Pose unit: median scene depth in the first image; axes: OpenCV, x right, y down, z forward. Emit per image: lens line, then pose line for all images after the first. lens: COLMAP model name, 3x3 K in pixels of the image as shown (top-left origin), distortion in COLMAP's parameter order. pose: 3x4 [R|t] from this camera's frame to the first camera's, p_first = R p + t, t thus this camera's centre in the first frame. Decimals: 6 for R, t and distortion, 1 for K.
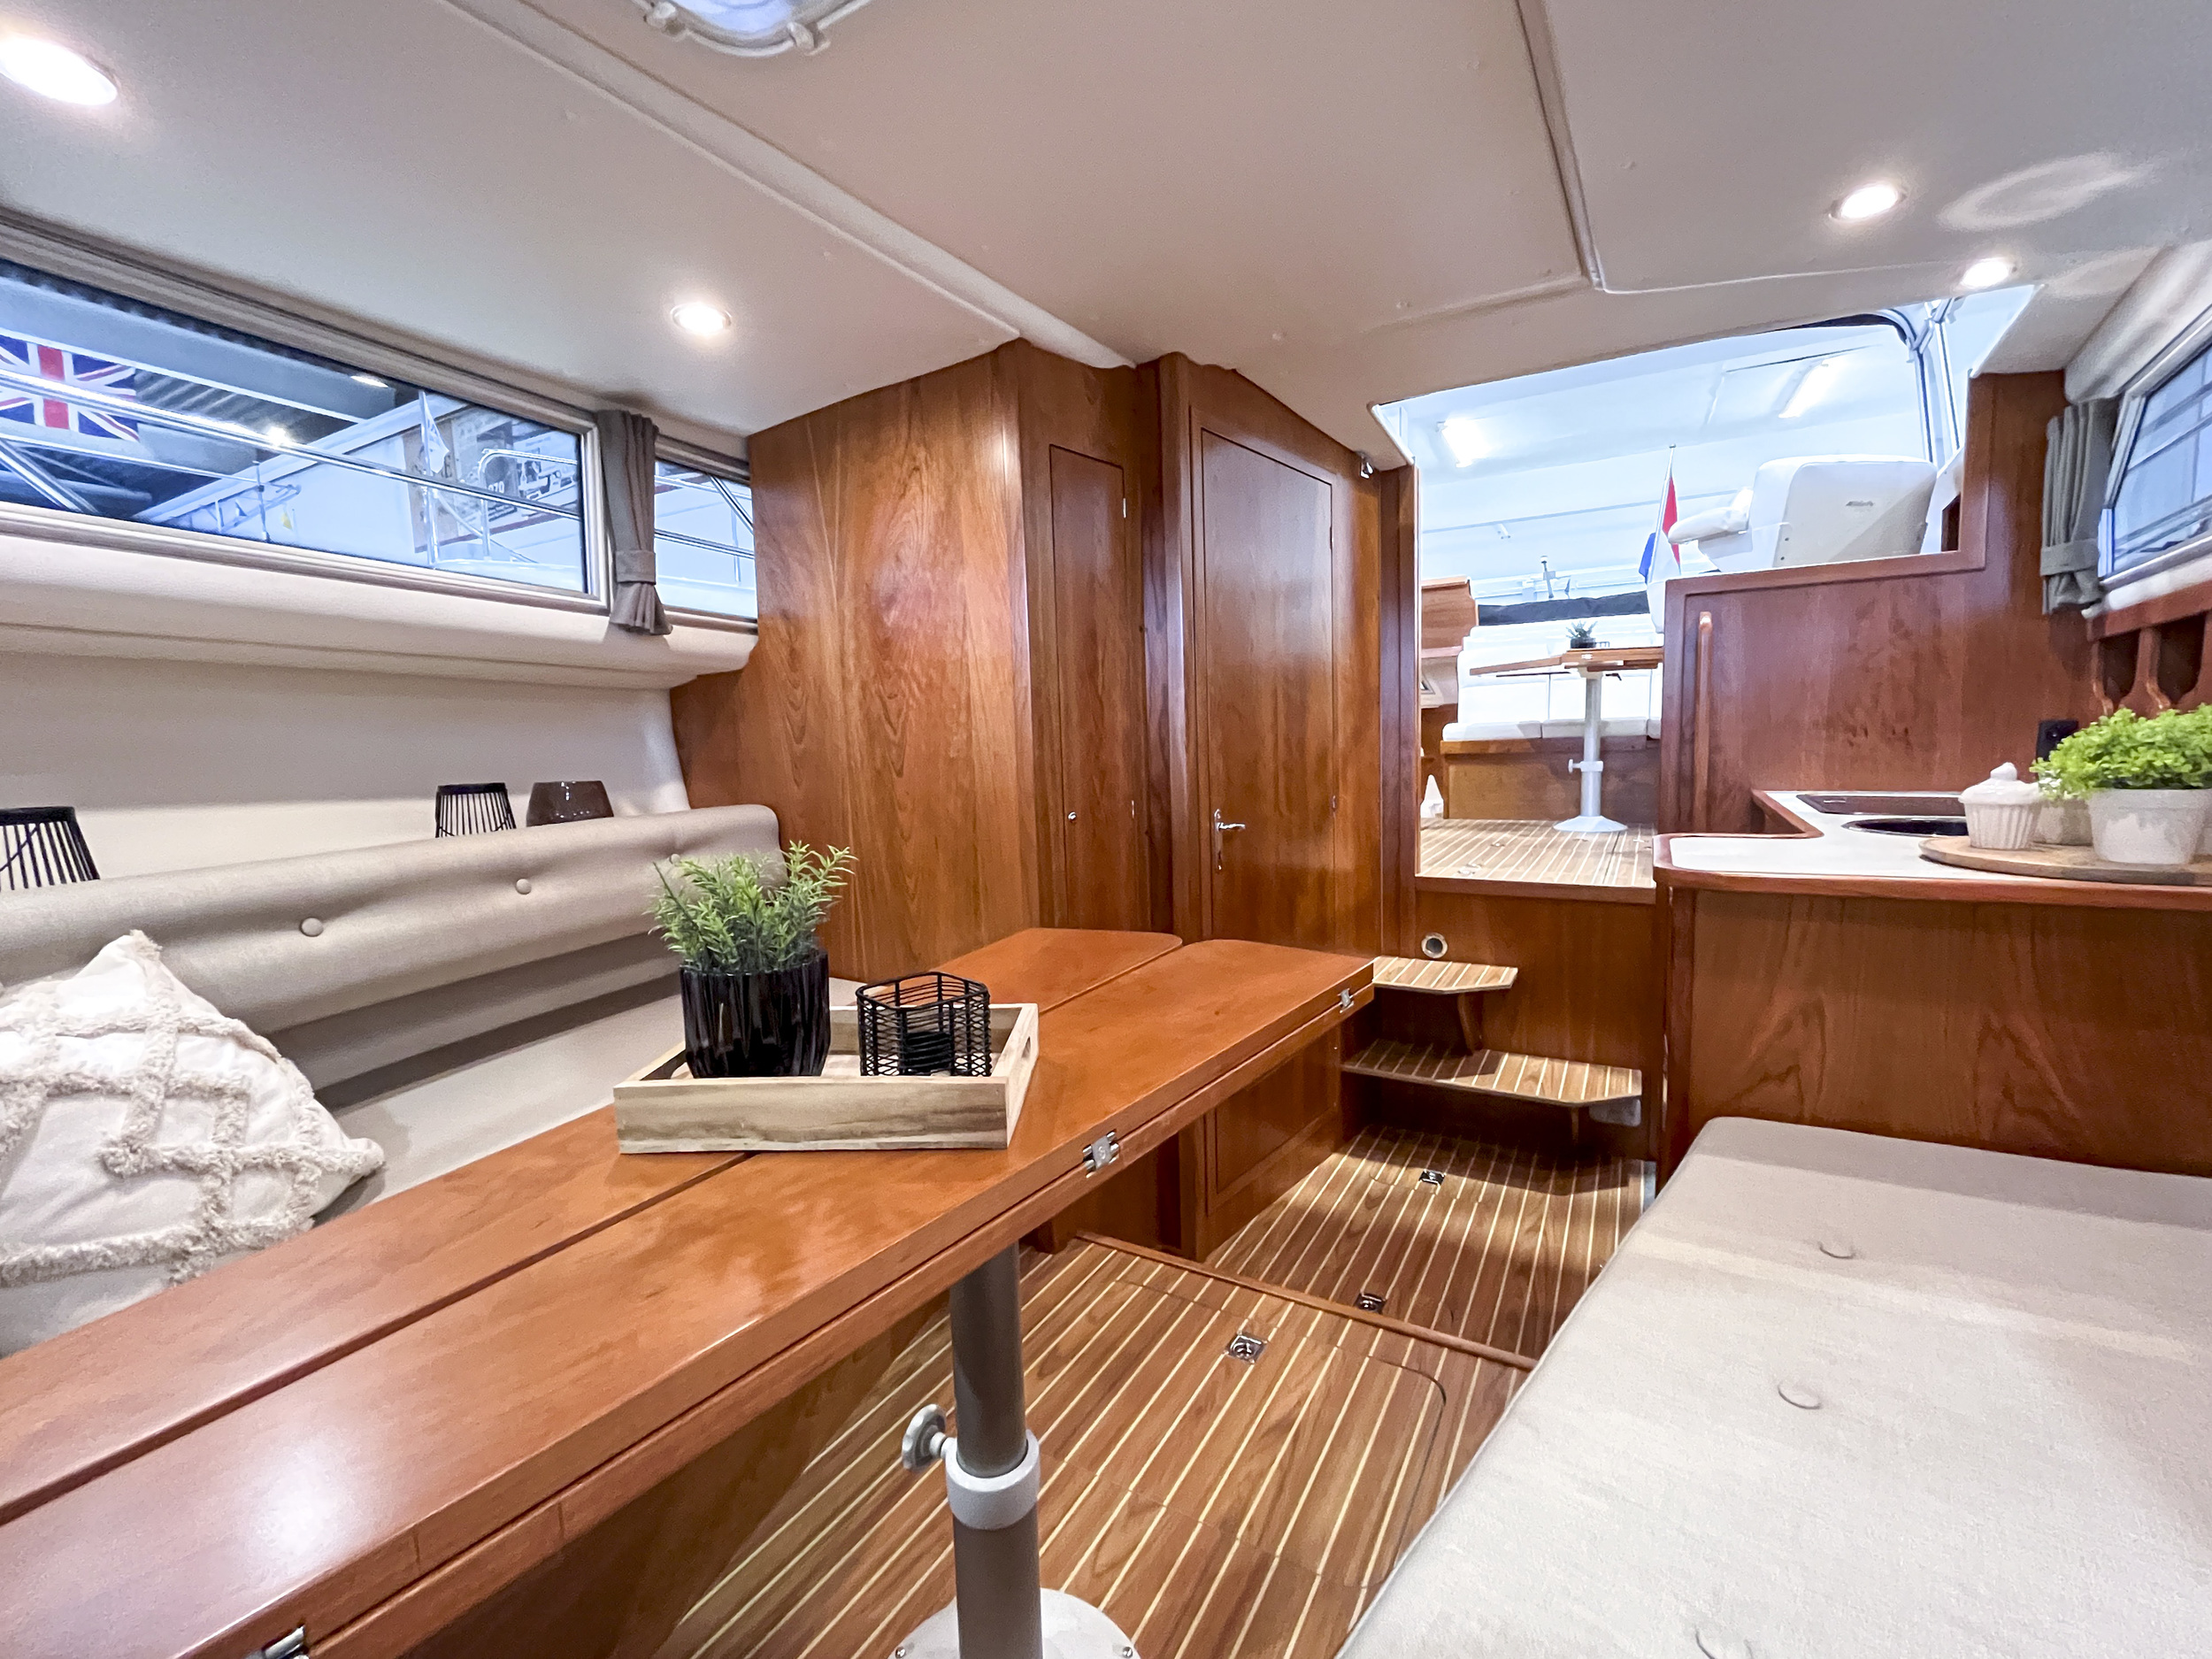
lens RADIAL K [[915.3, 0, 1114.0], [0, 915.3, 833.1], [0, 0, 1]] dist [-0.002422, -0.000575]
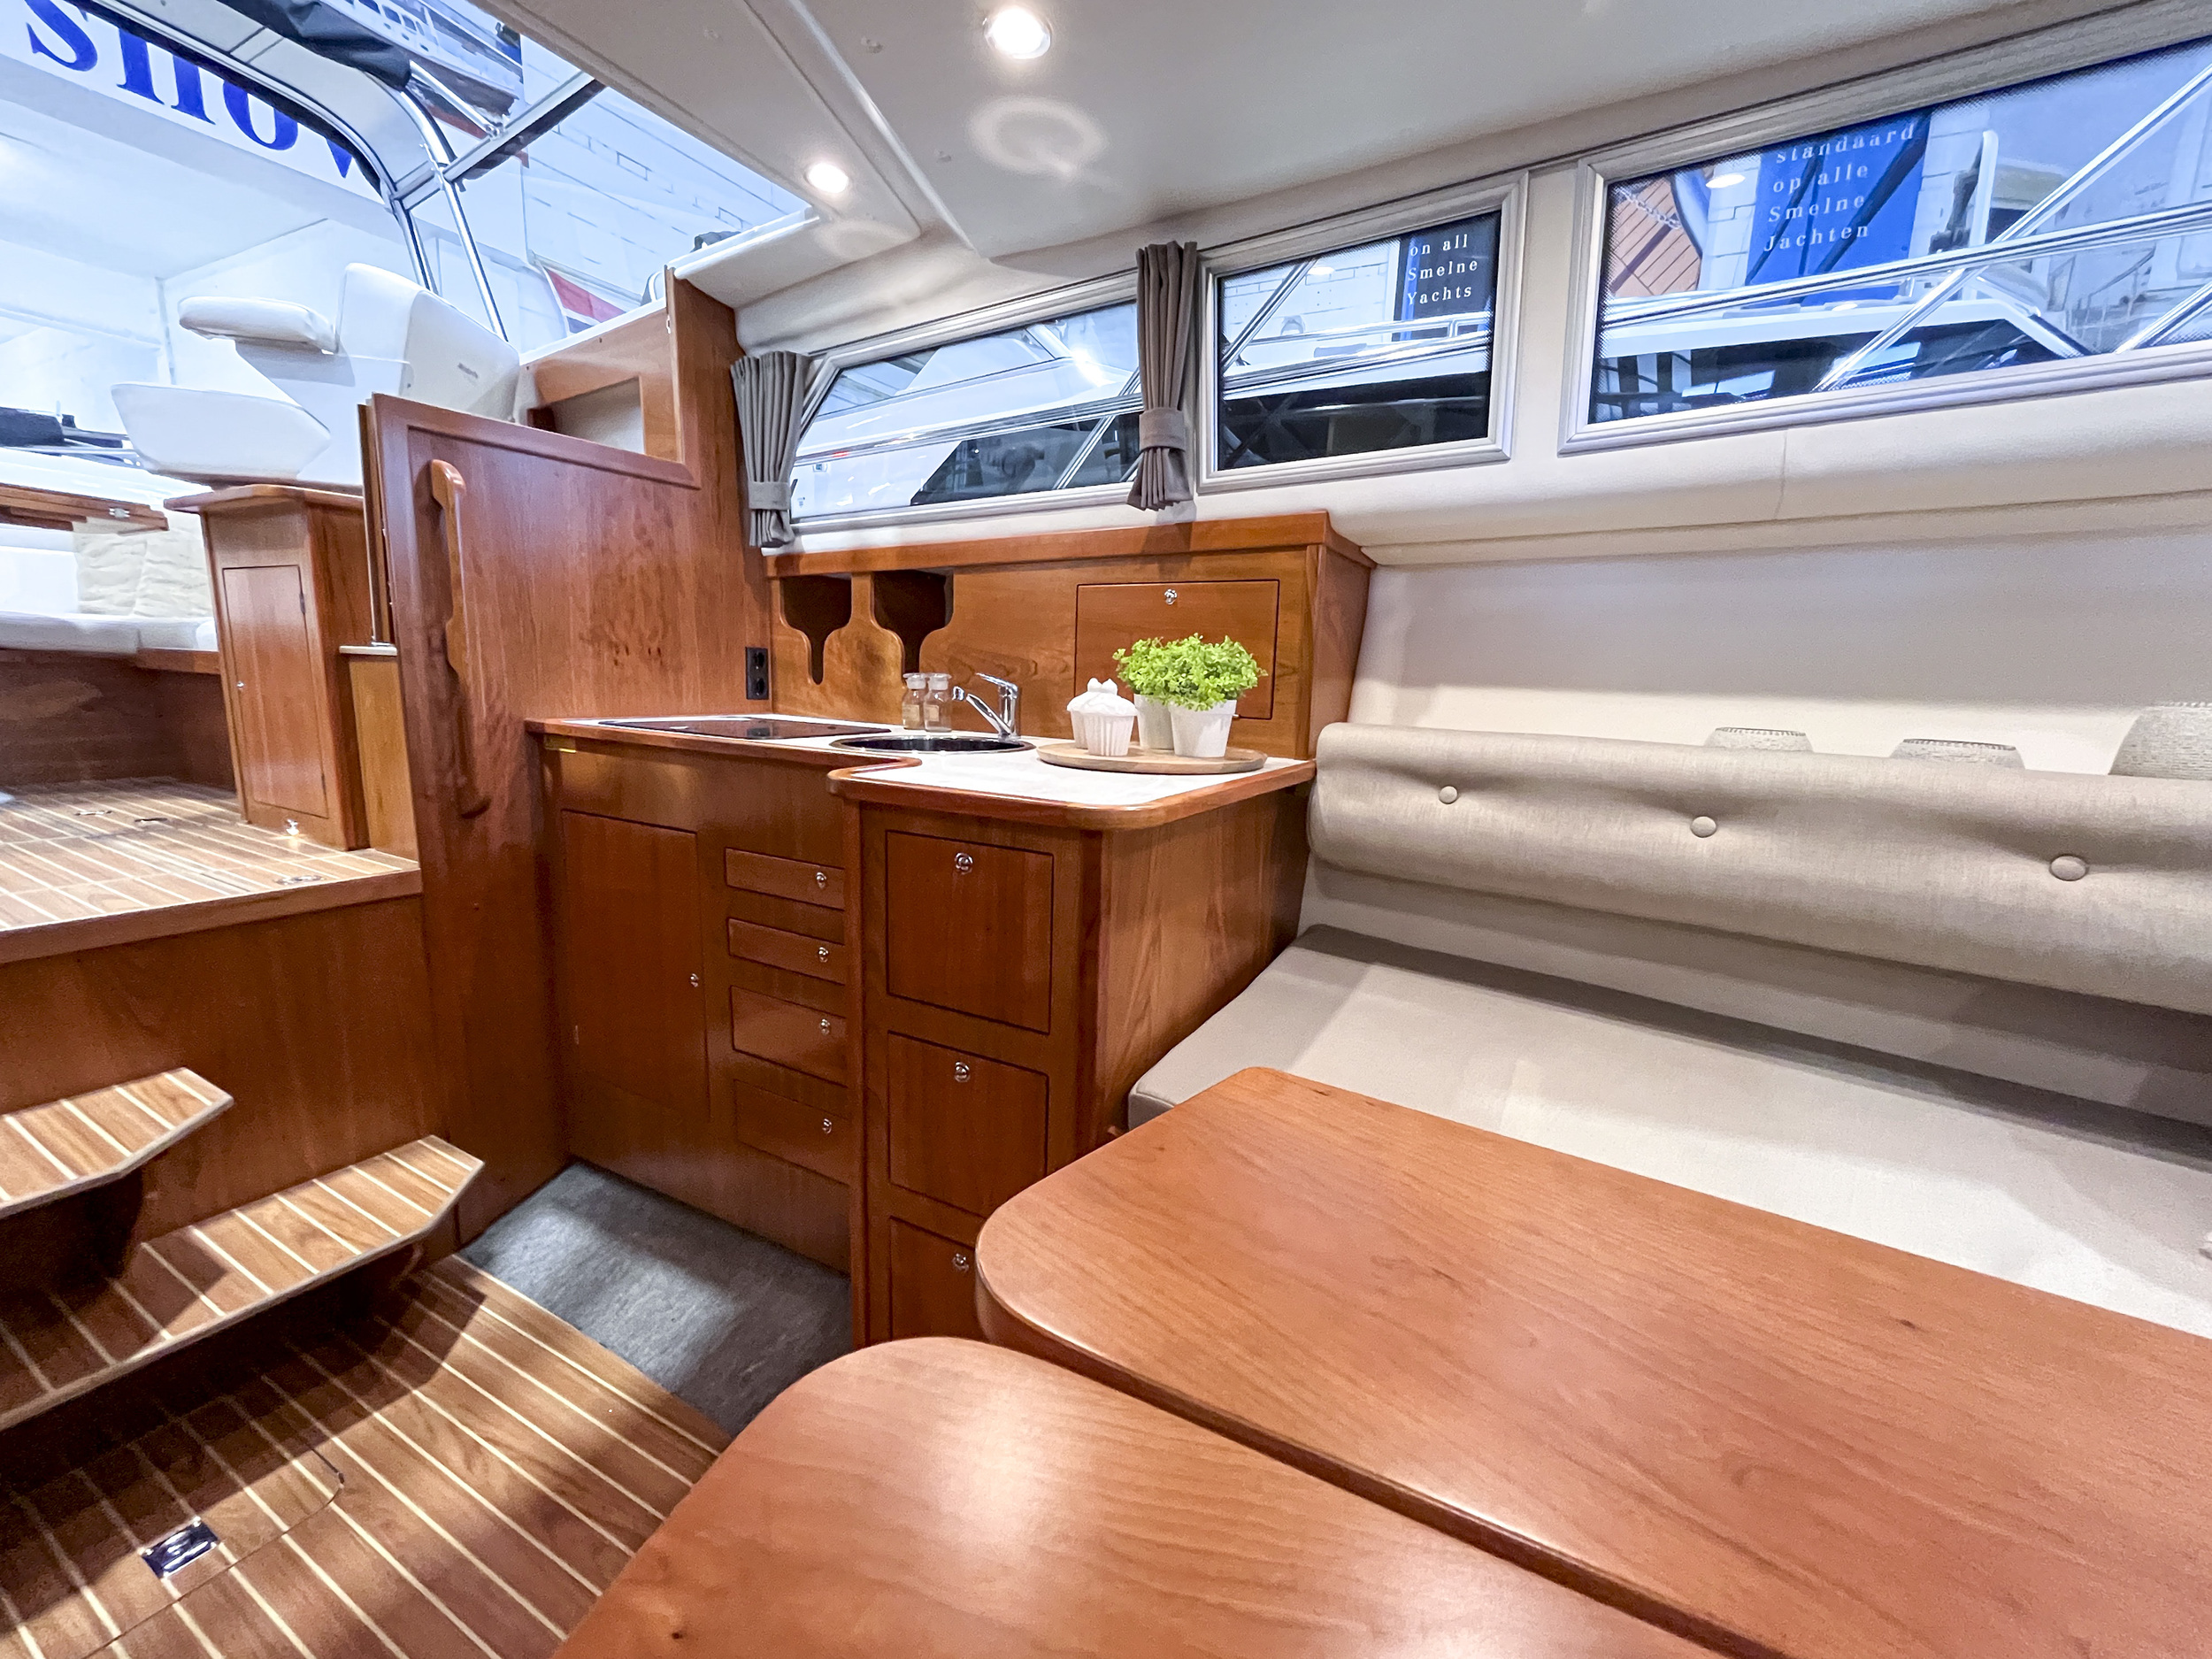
lens RADIAL K [[915.3, 0, 1114.0], [0, 915.3, 833.1], [0, 0, 1]] dist [-0.002422, -0.000575]
pose [[-0.020025, -0.144488, 0.989304, -0.098341], [0.074119, 0.986565, 0.145588, -0.032119], [-0.997048, 0.076242, -0.009047, 0.604843]]
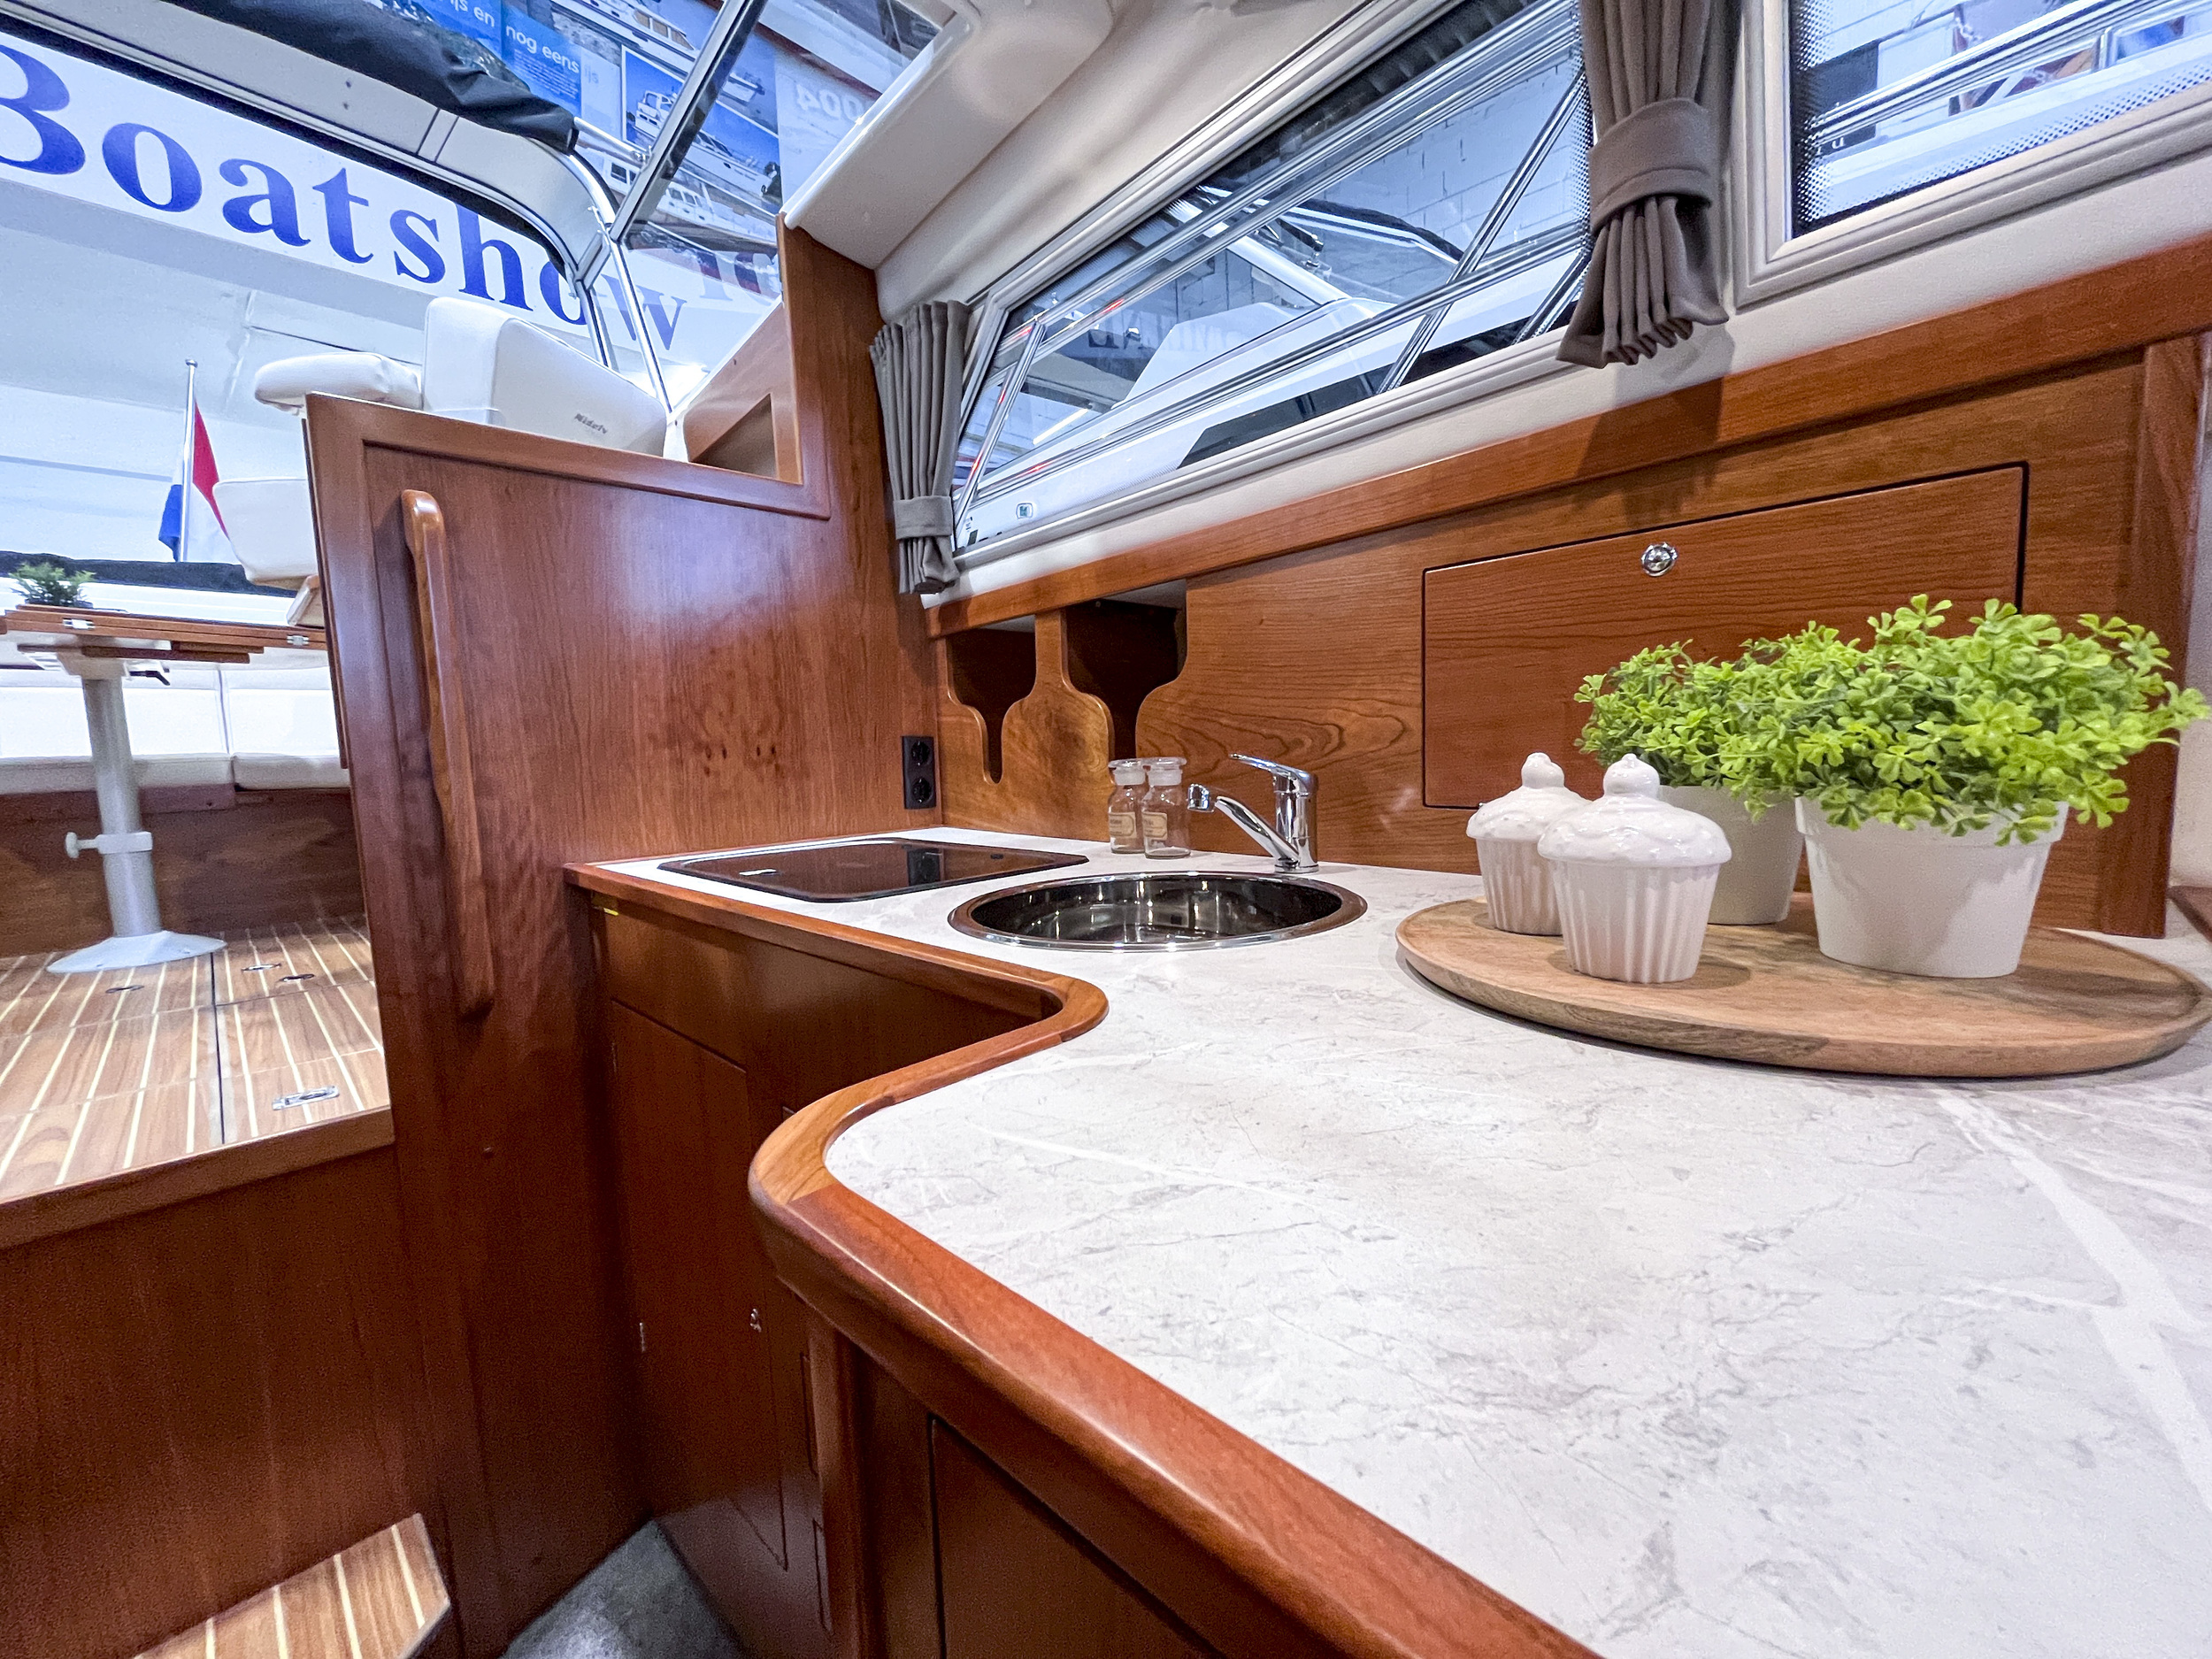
lens RADIAL K [[898.9, 0, 1113.8], [0, 898.9, 833.3], [0, 0, 1]] dist [-0.002916, -0.000063]
pose [[0.240516, -0.074263, 0.967800, 0.328436], [0.131676, 0.990348, 0.043270, -0.052765], [-0.961672, 0.117029, 0.247973, 0.665048]]
